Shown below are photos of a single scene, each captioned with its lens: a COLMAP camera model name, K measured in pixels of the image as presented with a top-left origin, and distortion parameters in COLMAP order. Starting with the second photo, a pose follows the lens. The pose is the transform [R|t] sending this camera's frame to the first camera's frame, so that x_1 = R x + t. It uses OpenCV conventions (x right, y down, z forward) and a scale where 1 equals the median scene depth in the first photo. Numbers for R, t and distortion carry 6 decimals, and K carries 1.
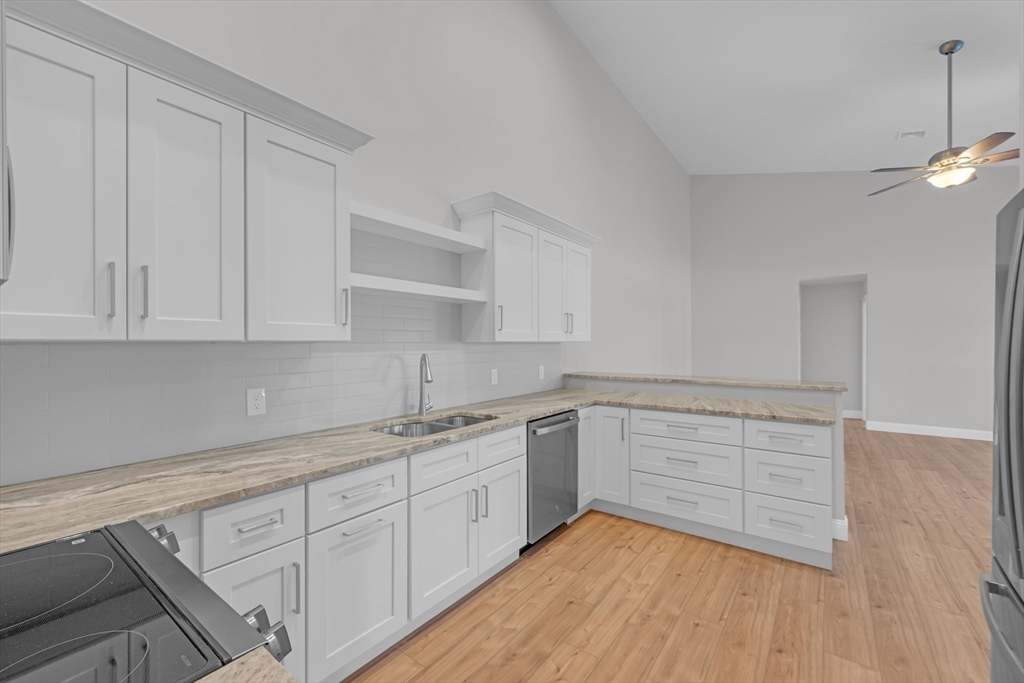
lens RADIAL K [[438.1, 0, 499.3], [0, 438.1, 346.1], [0, 0, 1]] dist [0.008897, 0.000524]
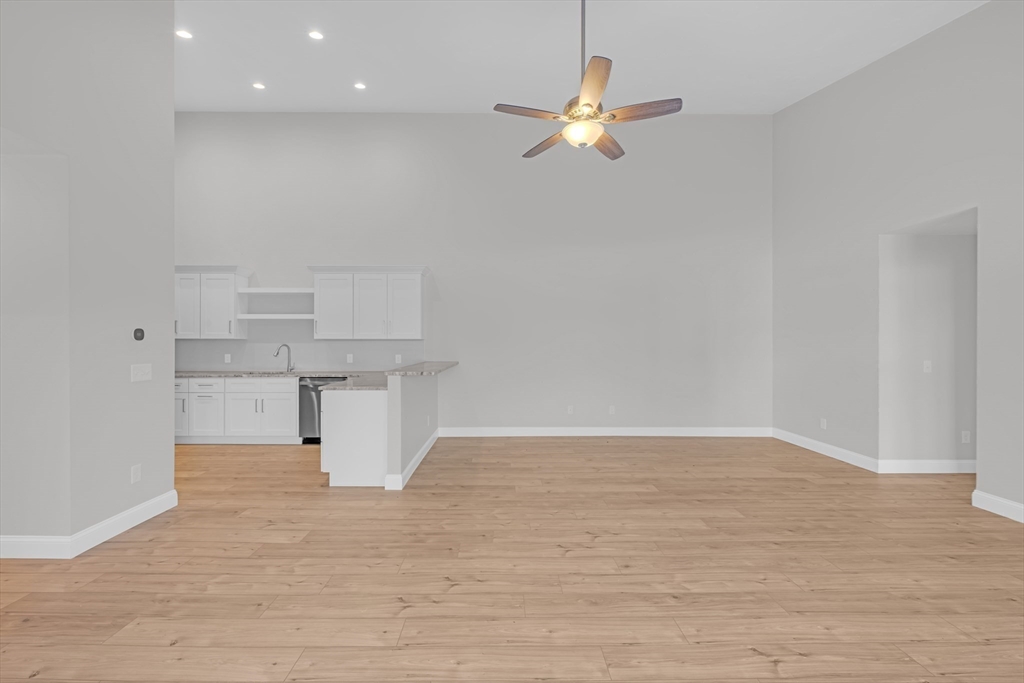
lens RADIAL K [[428.3, 0, 497.4], [0, 428.3, 349.7], [0, 0, 1]] dist [-0.001874, 0.000116]
pose [[0.582365, 0.017596, -0.812737, 2.472842], [-0.007853, 0.999841, 0.016019, 0.002749], [0.812889, -0.002947, 0.582411, 0.652610]]
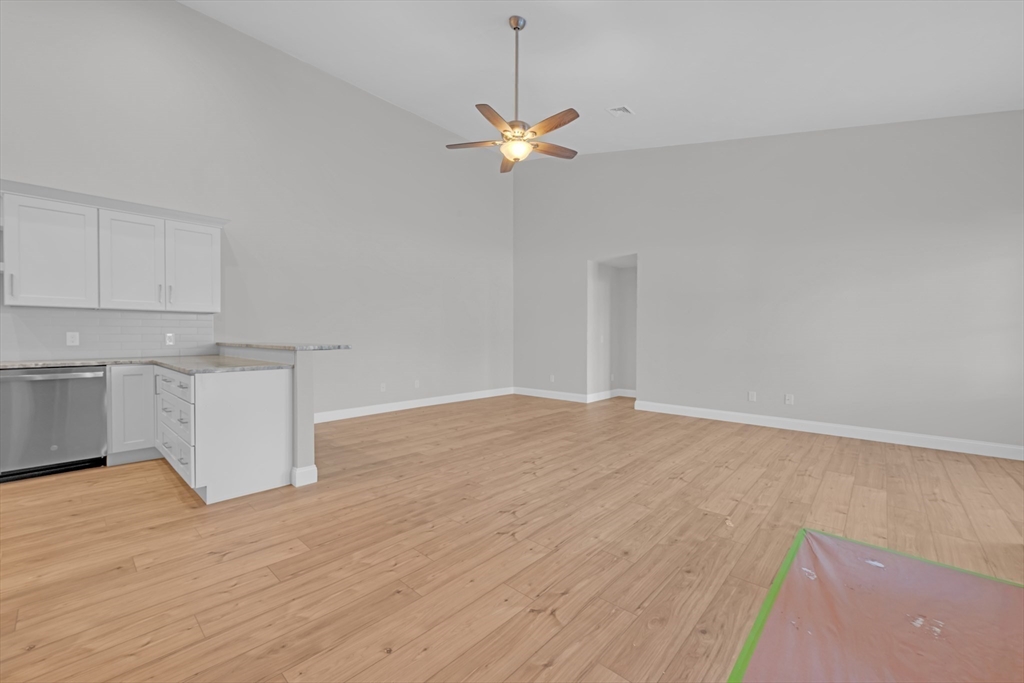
lens RADIAL K [[420.7, 0, 508.3], [0, 420.7, 350.4], [0, 0, 1]] dist [-0.001329, 0.000044]
pose [[0.993888, 0.012954, -0.109634, 1.752736], [-0.009663, 0.999488, 0.030490, 0.078922], [0.109973, -0.029244, 0.993504, 0.029753]]
